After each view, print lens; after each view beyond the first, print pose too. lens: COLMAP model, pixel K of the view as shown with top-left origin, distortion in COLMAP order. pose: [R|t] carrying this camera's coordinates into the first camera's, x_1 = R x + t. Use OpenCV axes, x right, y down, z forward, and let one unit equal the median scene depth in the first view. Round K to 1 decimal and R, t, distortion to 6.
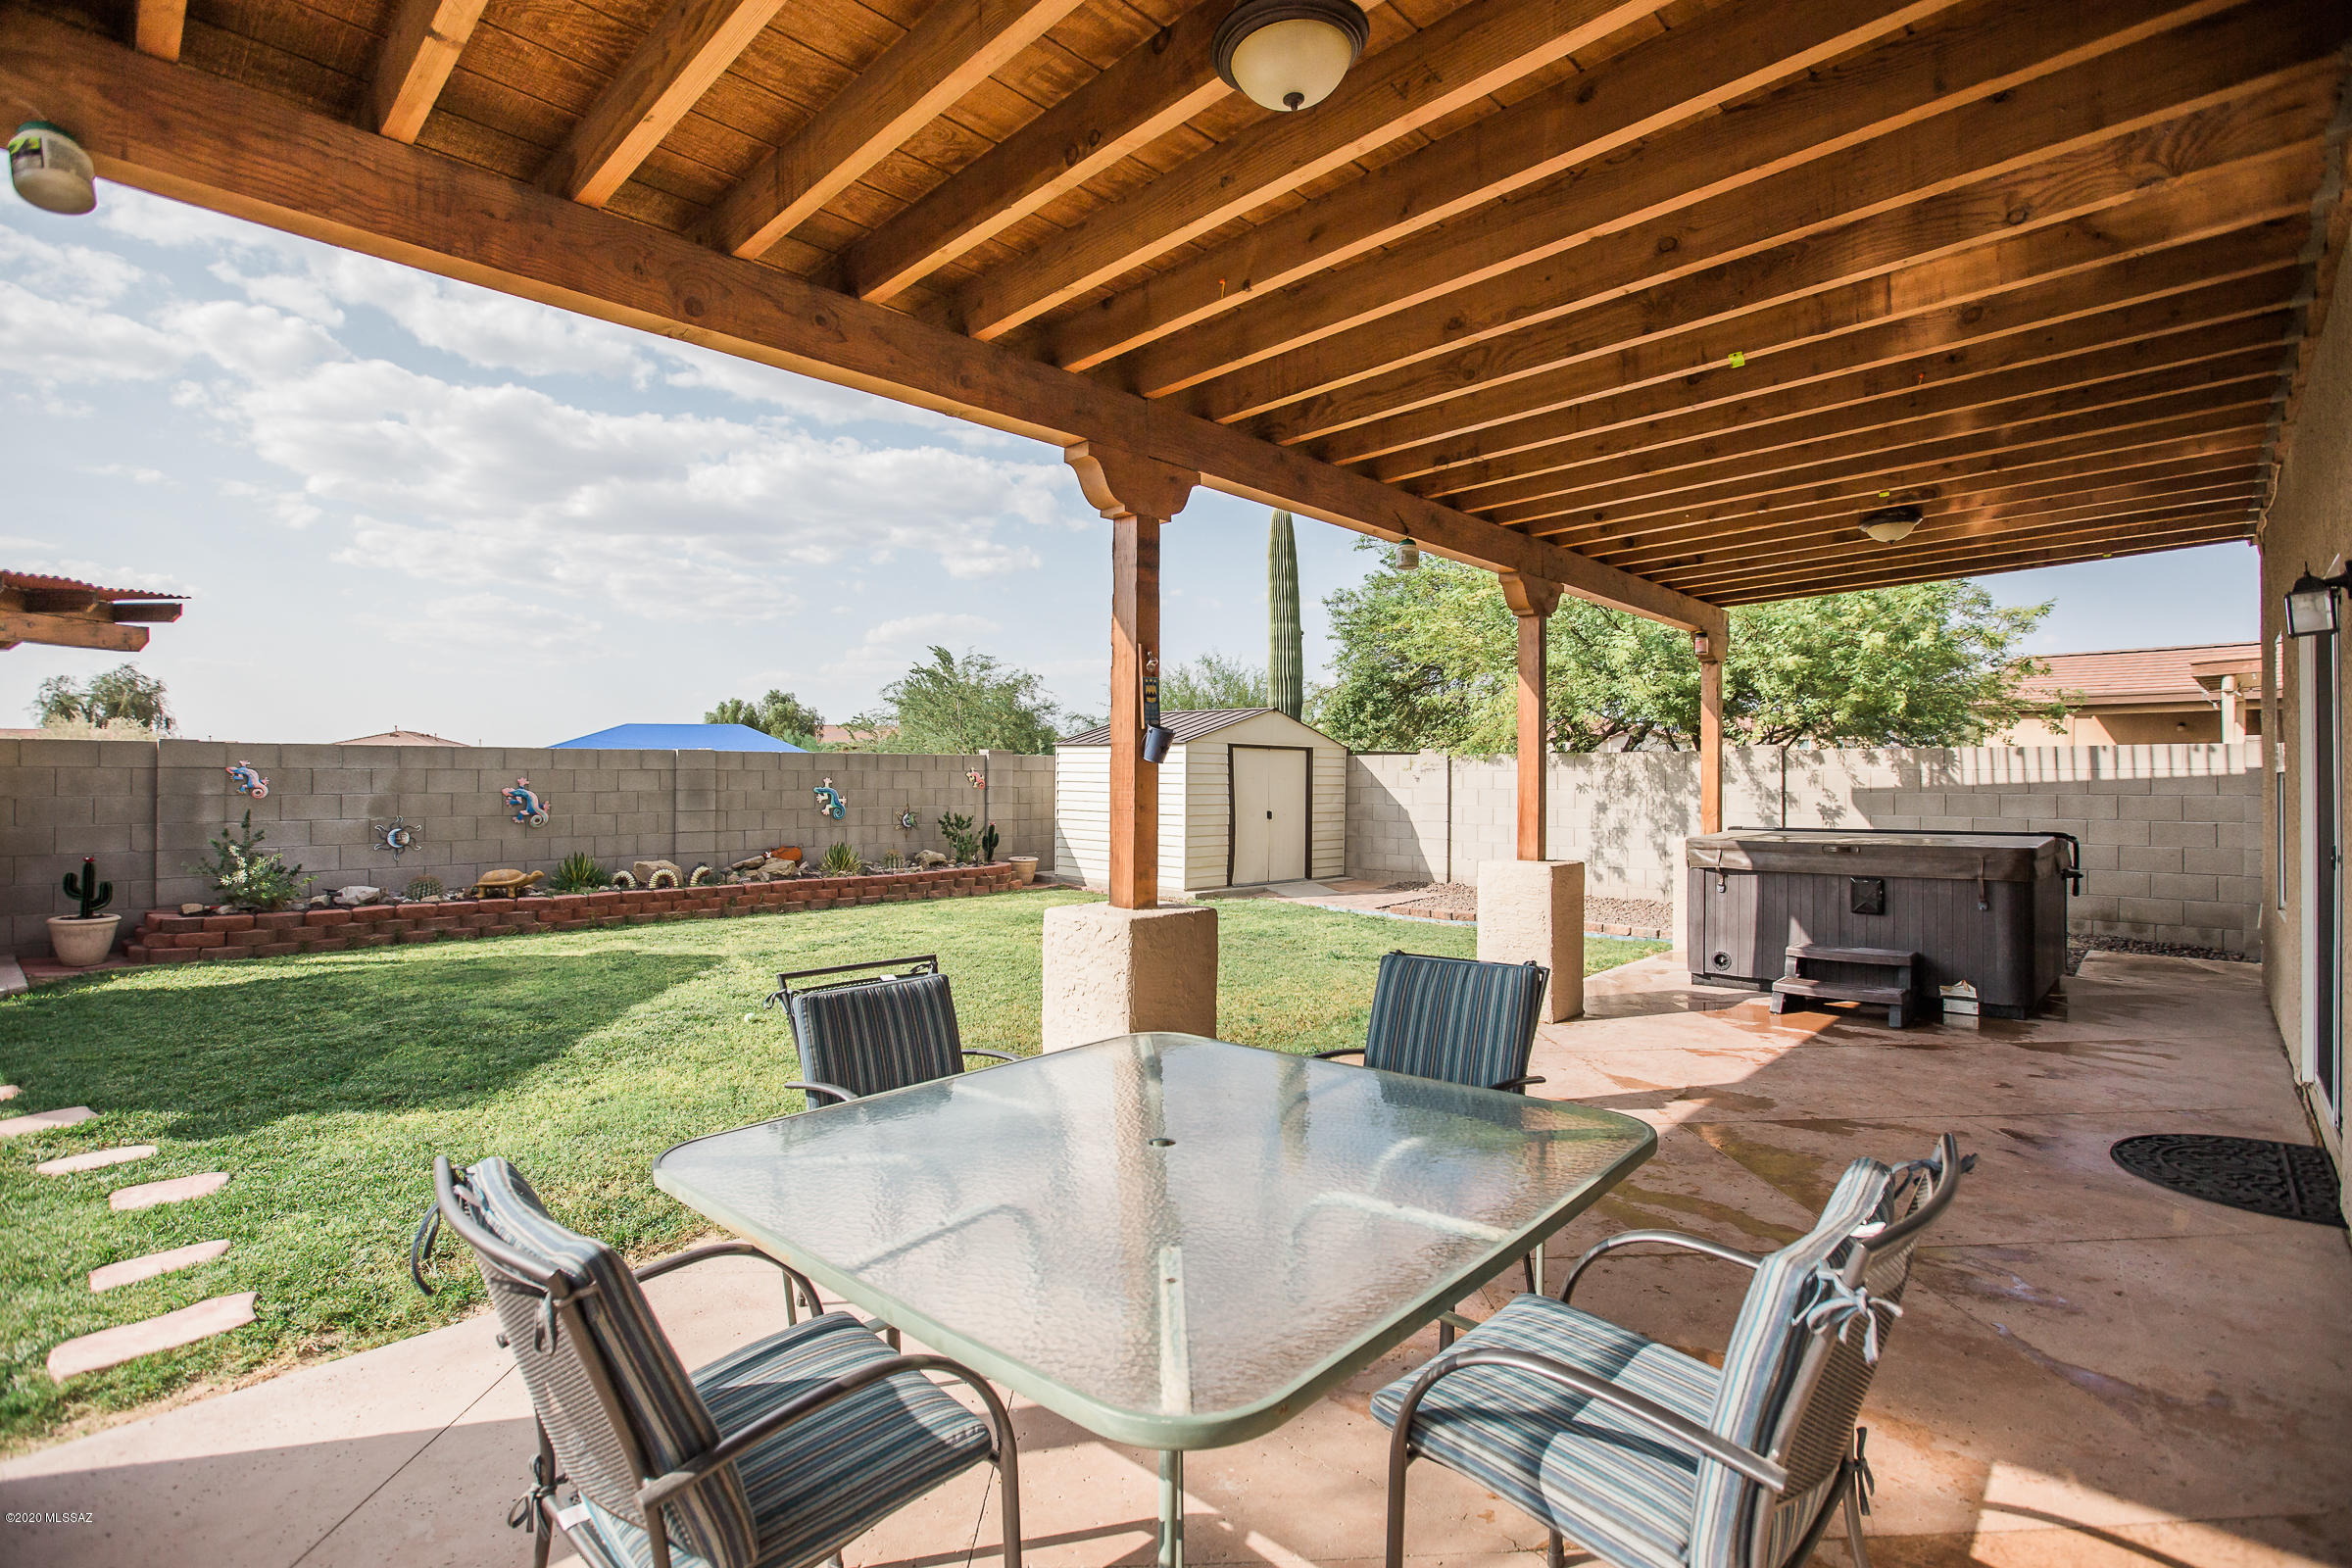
lens RADIAL K [[1090.8, 0, 1114.5], [0, 1090.8, 788.9], [0, 0, 1]] dist [0.014177, -0.002026]
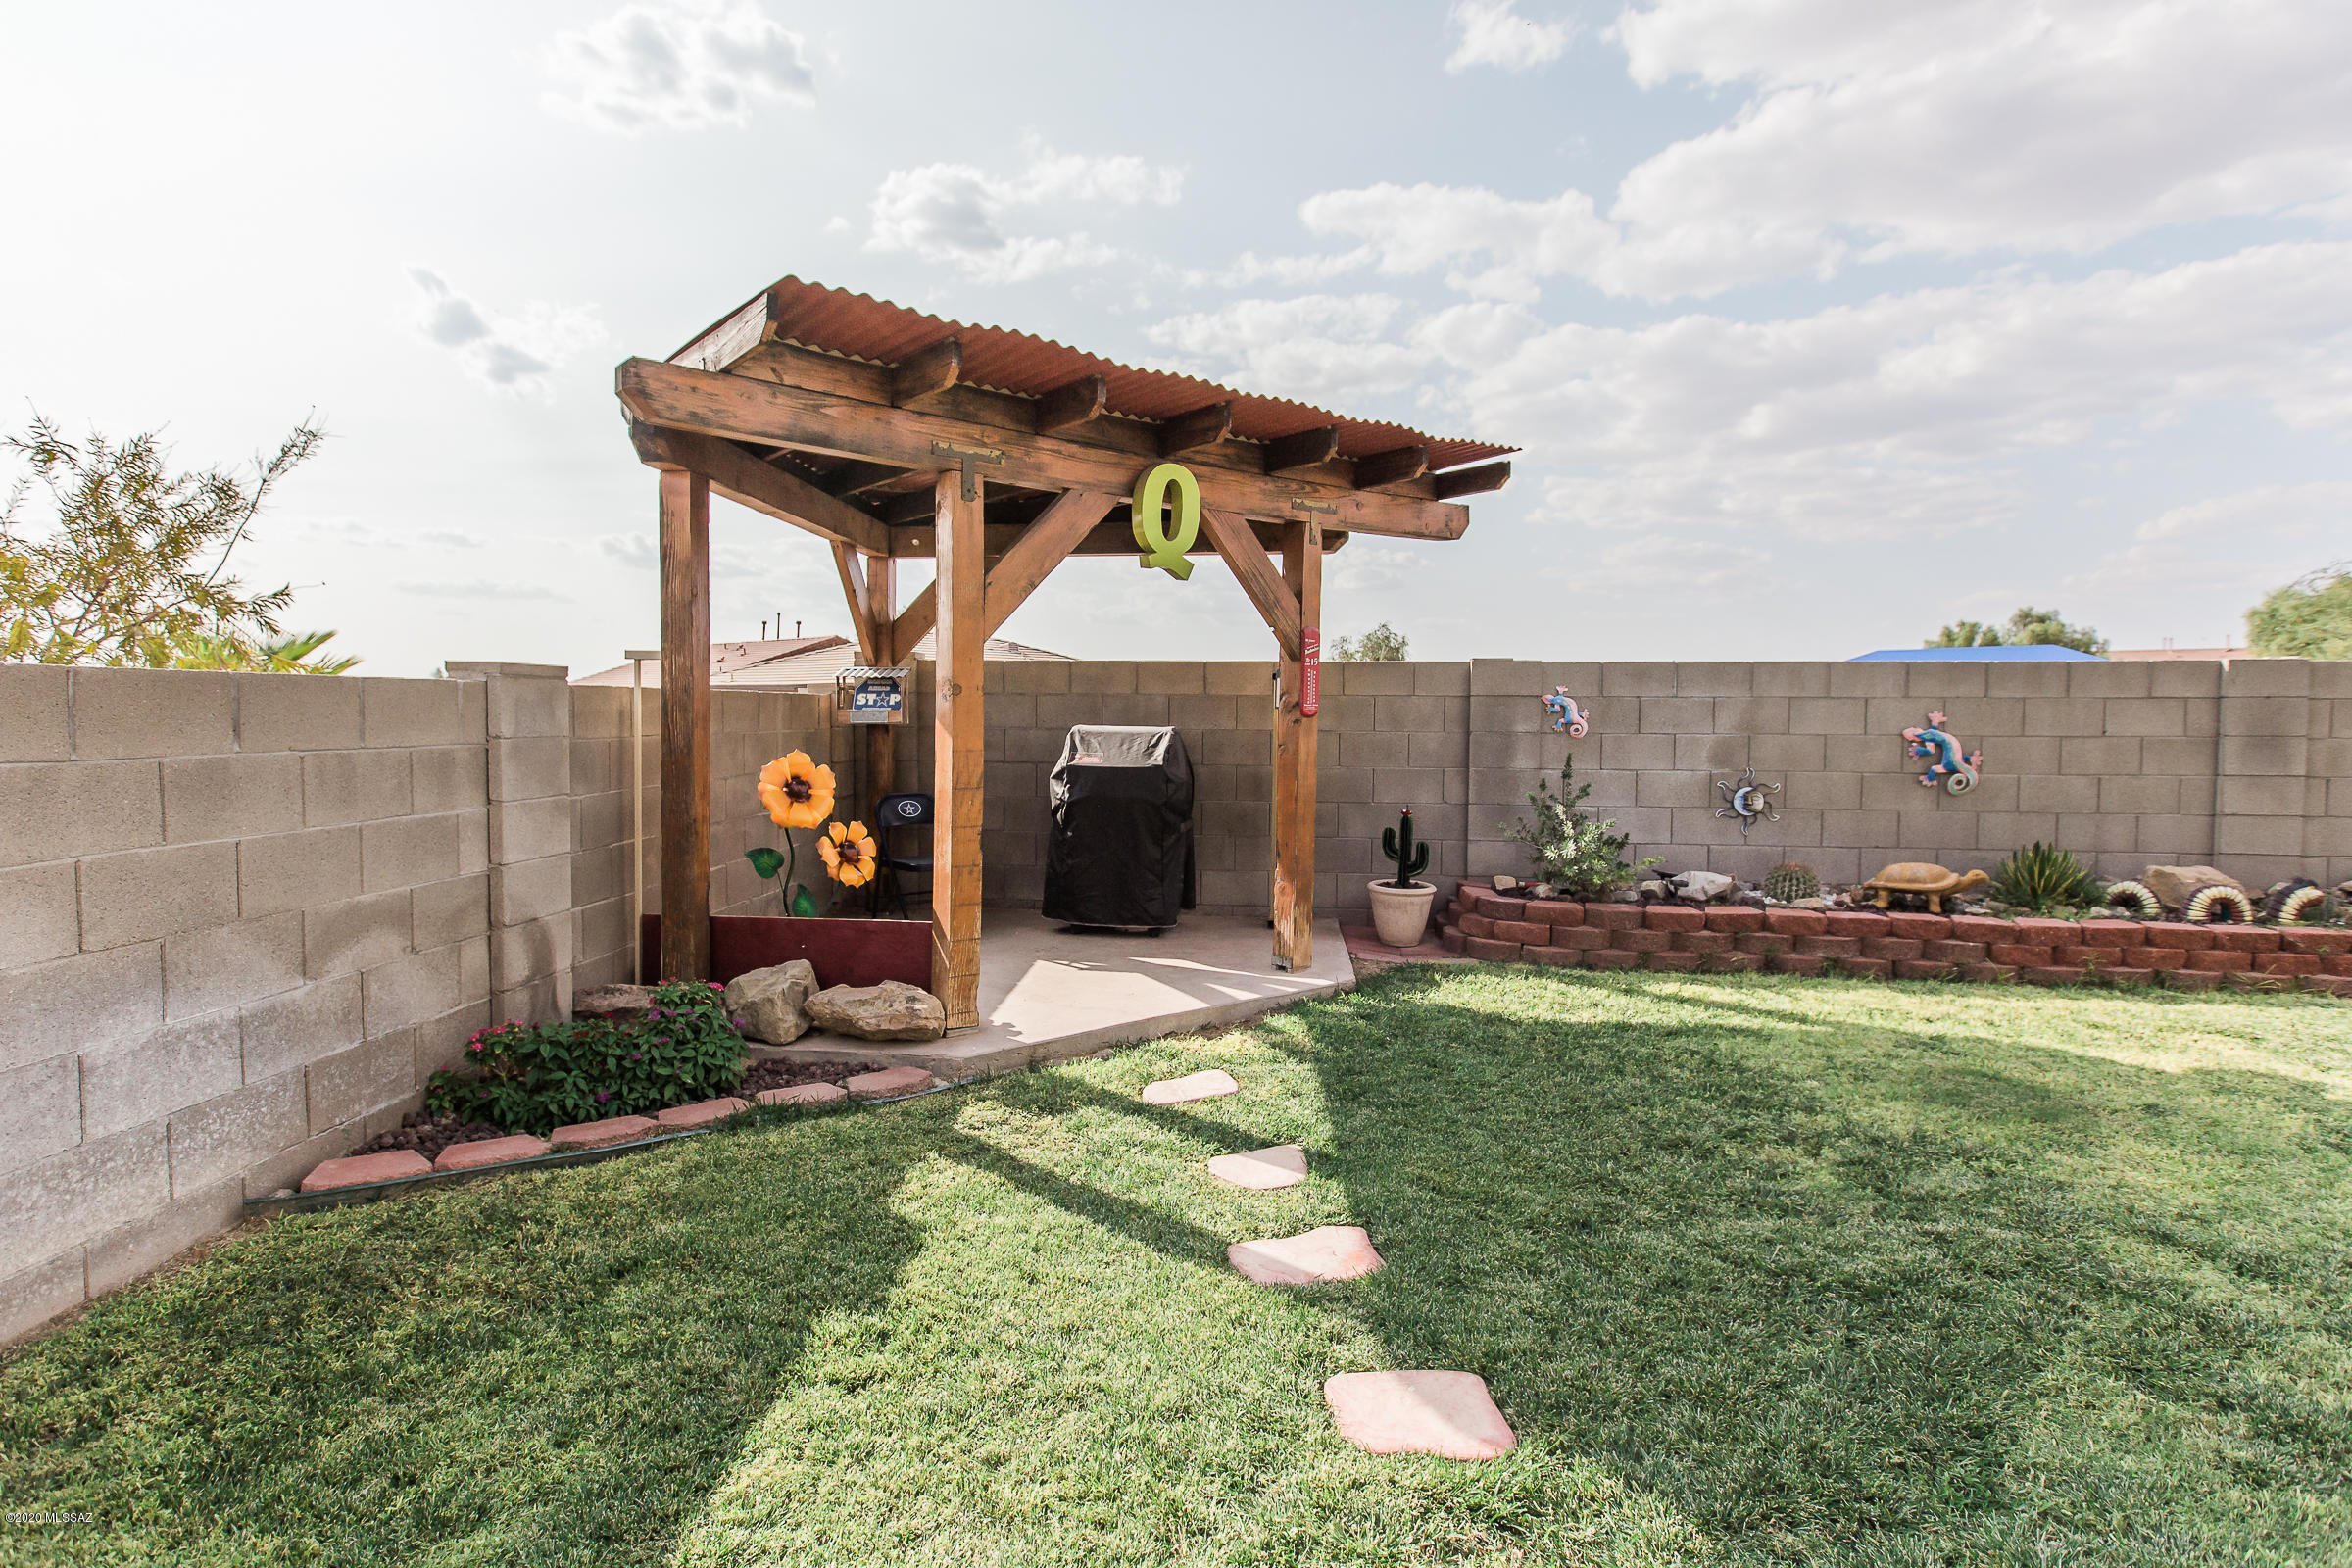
lens RADIAL K [[1176.4, 0, 1169.0], [0, 1176.4, 738.8], [0, 0, 1]] dist [-0.004082, 0.008103]
pose [[0.614860, 0.016672, -0.788460, -0.238146], [-0.013683, 0.999852, 0.010471, 0.003476], [0.788517, 0.004351, 0.614997, 0.223046]]
